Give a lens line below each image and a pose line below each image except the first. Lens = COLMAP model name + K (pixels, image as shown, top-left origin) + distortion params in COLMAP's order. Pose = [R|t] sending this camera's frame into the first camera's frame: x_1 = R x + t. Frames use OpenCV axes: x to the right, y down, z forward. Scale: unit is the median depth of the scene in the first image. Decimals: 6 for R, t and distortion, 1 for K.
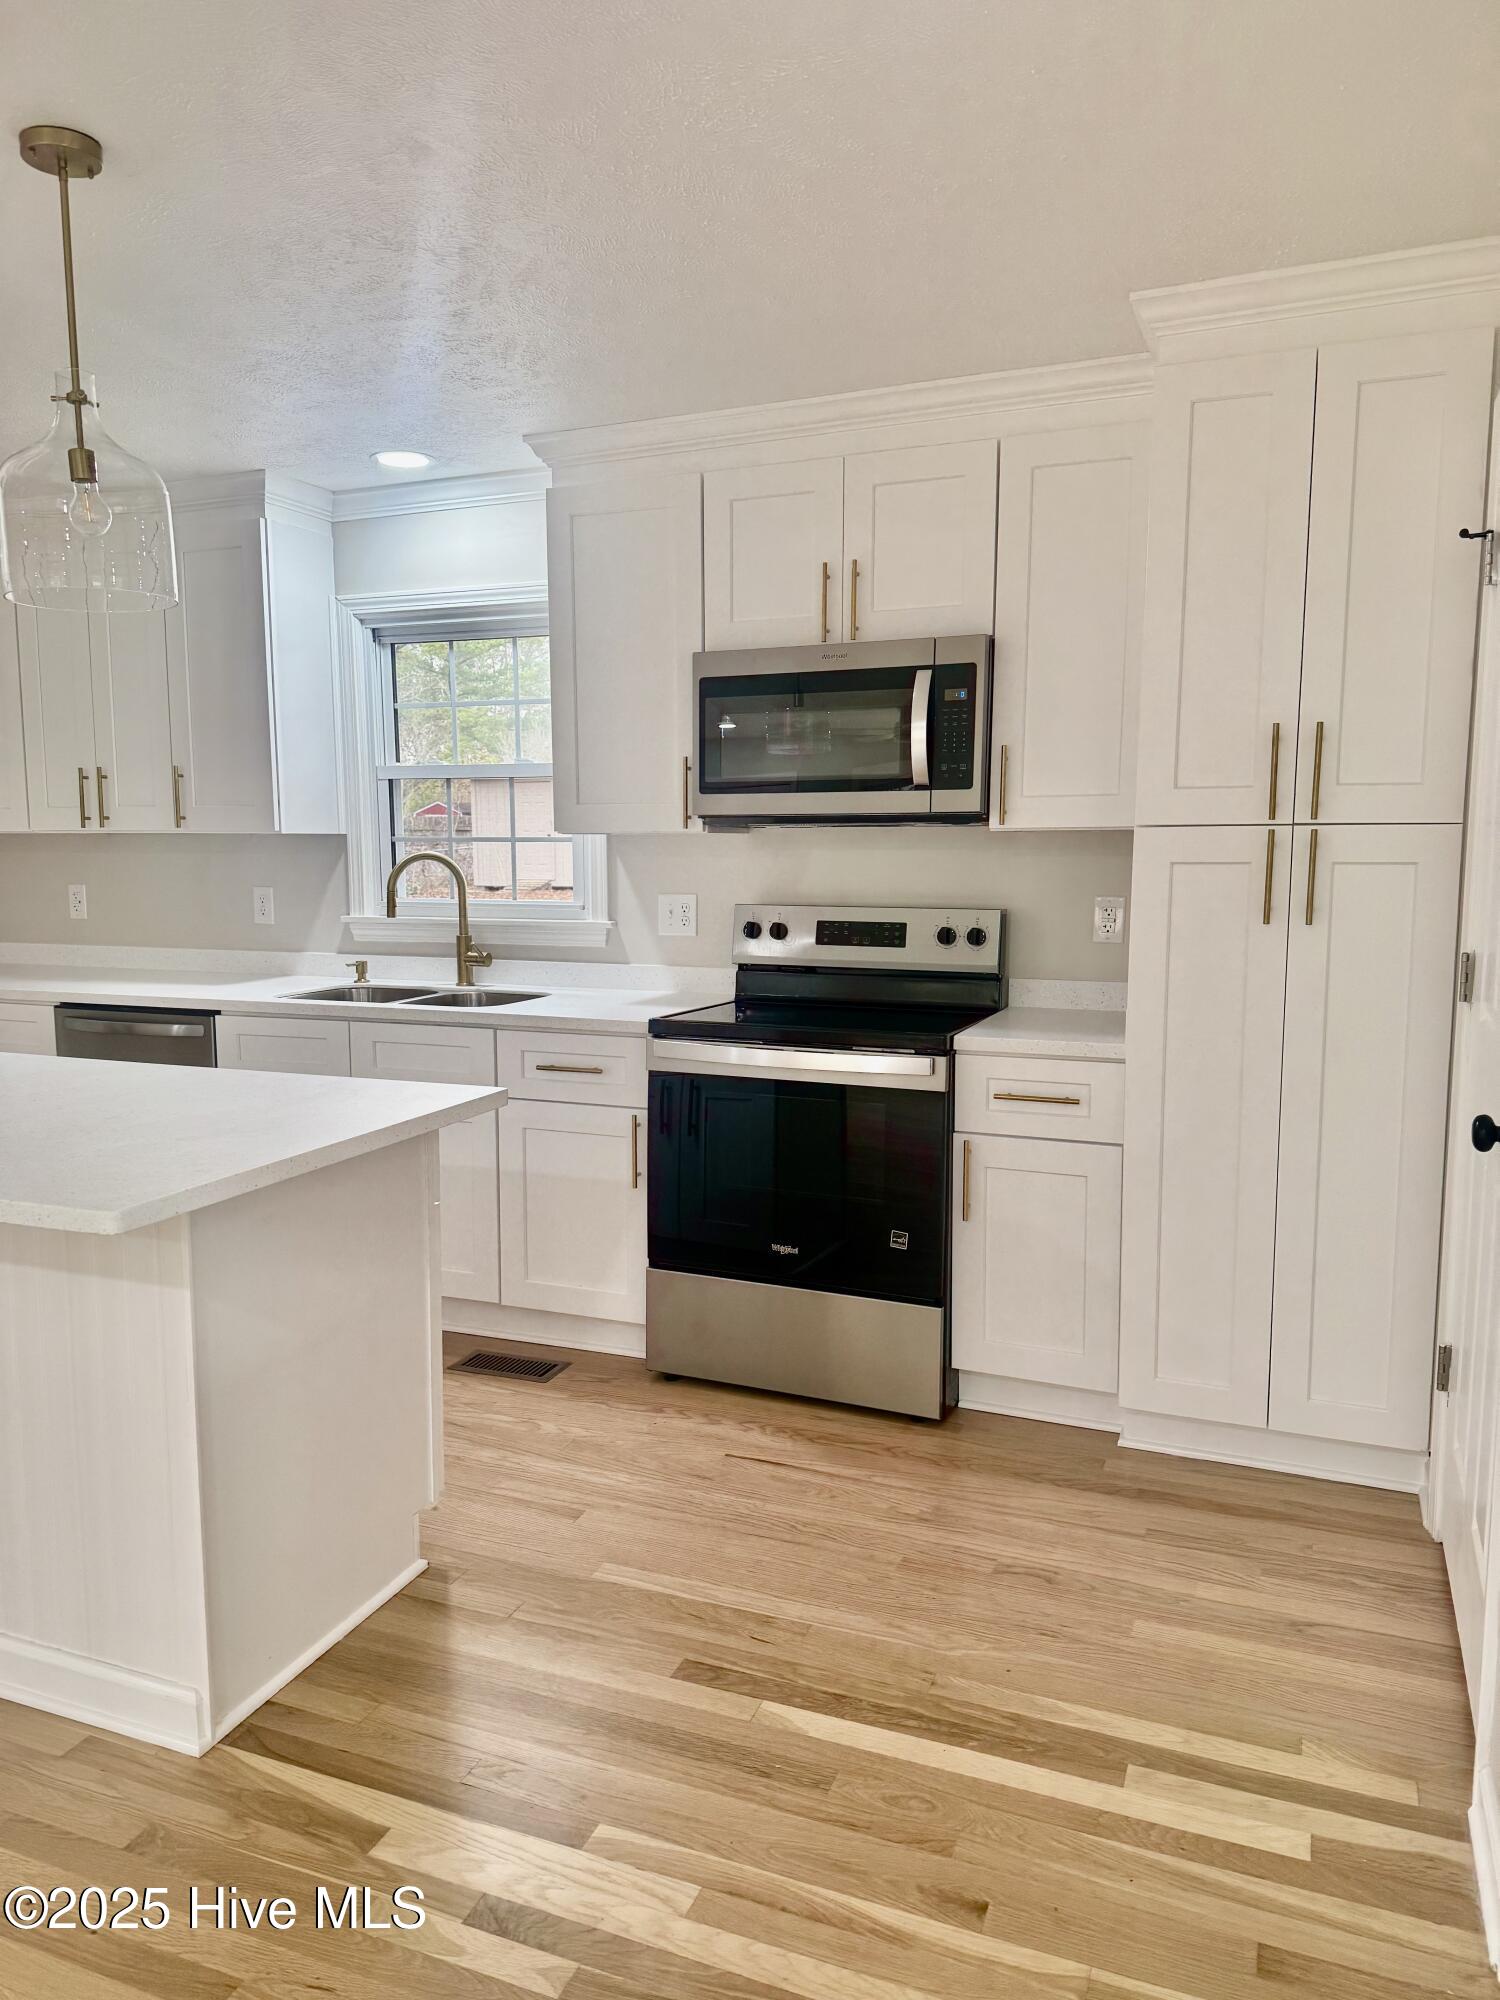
lens RADIAL K [[1399.0, 0, 733.2], [0, 1399.0, 998.7], [0, 0, 1]] dist [0.067332, -0.085964]
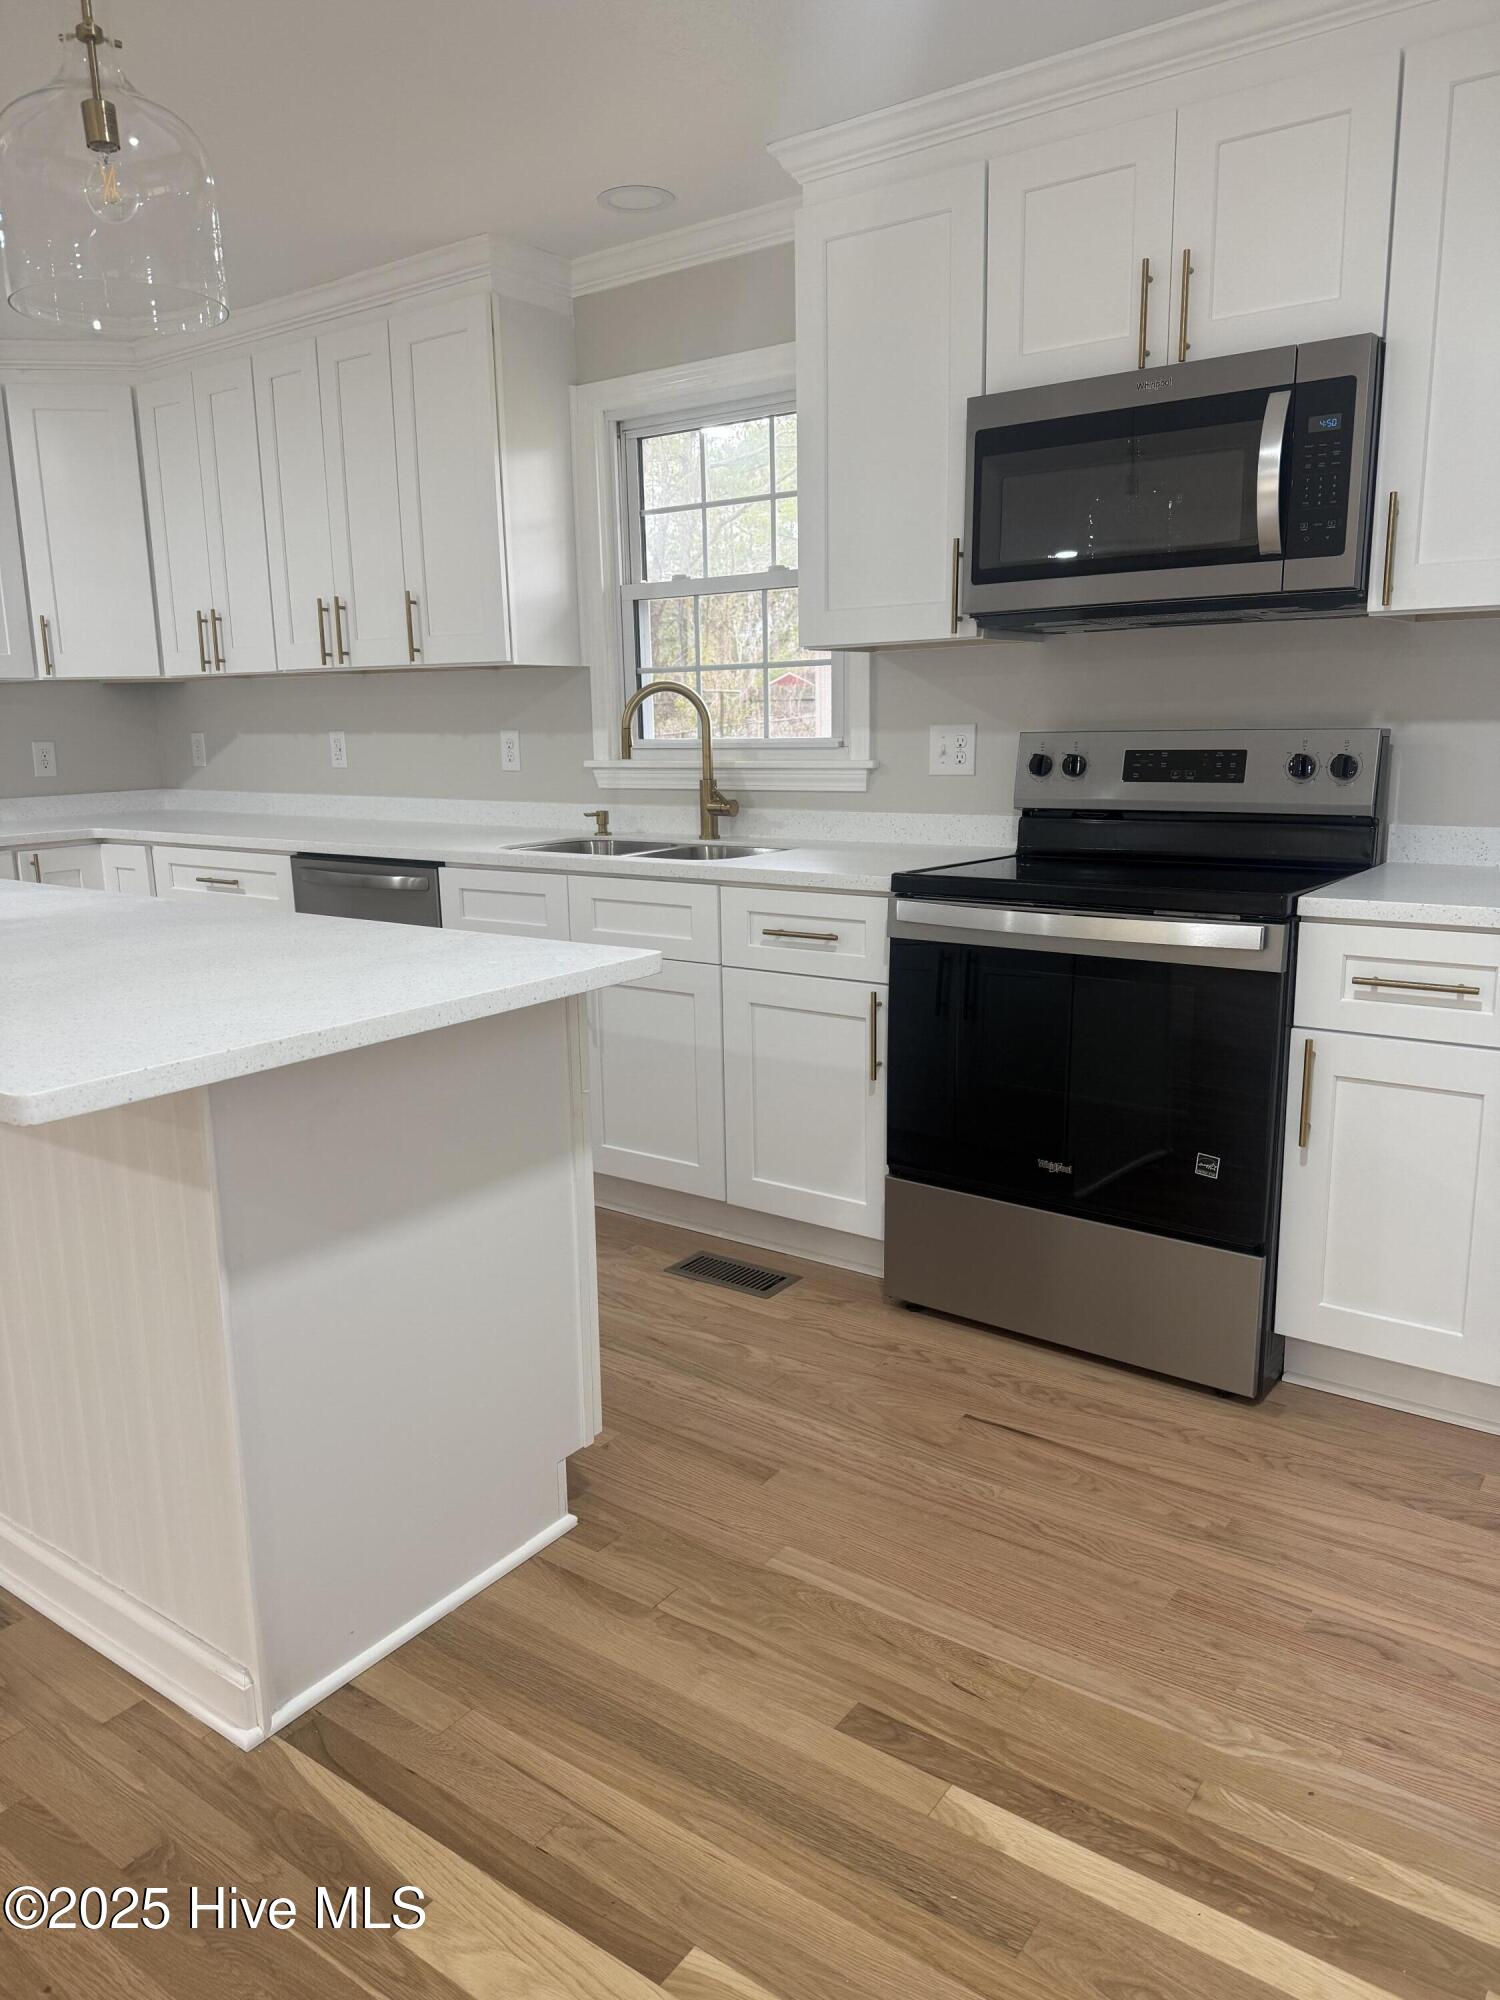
lens RADIAL K [[1399.0, 0, 747.3], [0, 1399.0, 1005.2], [0, 0, 1]] dist [0.067332, -0.085964]
pose [[0.970459, 0.032973, -0.239001, 0.056689], [-0.010653, 0.995507, 0.094086, 0.016701], [0.241030, -0.088760, 0.966450, 0.209711]]
